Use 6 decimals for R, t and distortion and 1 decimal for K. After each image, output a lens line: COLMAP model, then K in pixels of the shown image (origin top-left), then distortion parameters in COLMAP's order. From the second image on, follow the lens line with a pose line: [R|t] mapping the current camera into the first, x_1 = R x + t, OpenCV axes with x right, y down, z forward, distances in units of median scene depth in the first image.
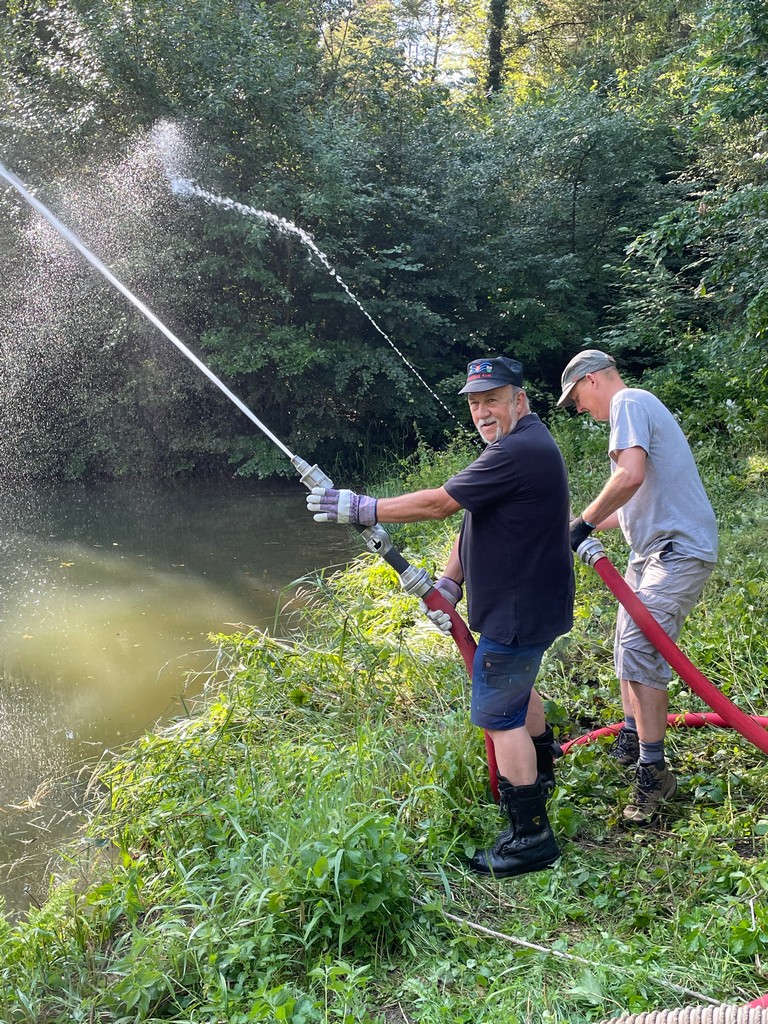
lens RADIAL K [[1139.5, 0, 382.1], [0, 1139.5, 506.0], [0, 0, 1]] dist [0.081047, 0.000000]
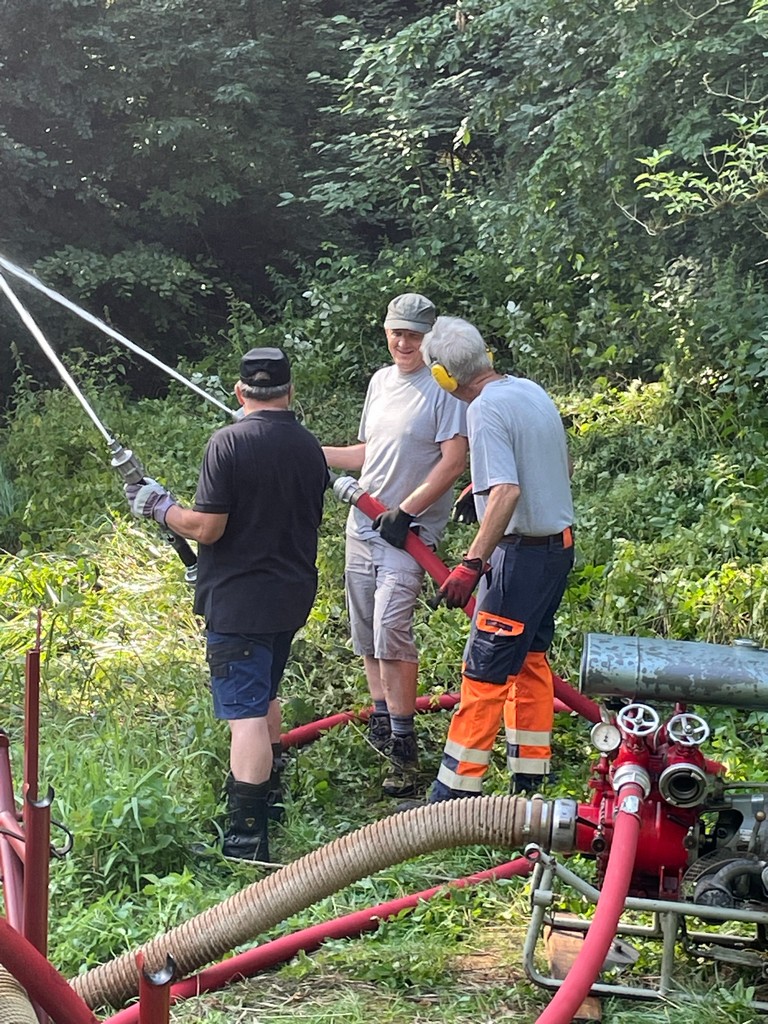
lens RADIAL K [[2497.0, 0, 385.8], [0, 2497.0, 512.6], [0, 0, 1]] dist [0.147319, 0.000000]
pose [[0.974165, -0.028485, 0.224035, -0.078065], [0.025158, 0.999527, 0.017690, -0.002608], [-0.224433, -0.011597, 0.974421, -0.330486]]
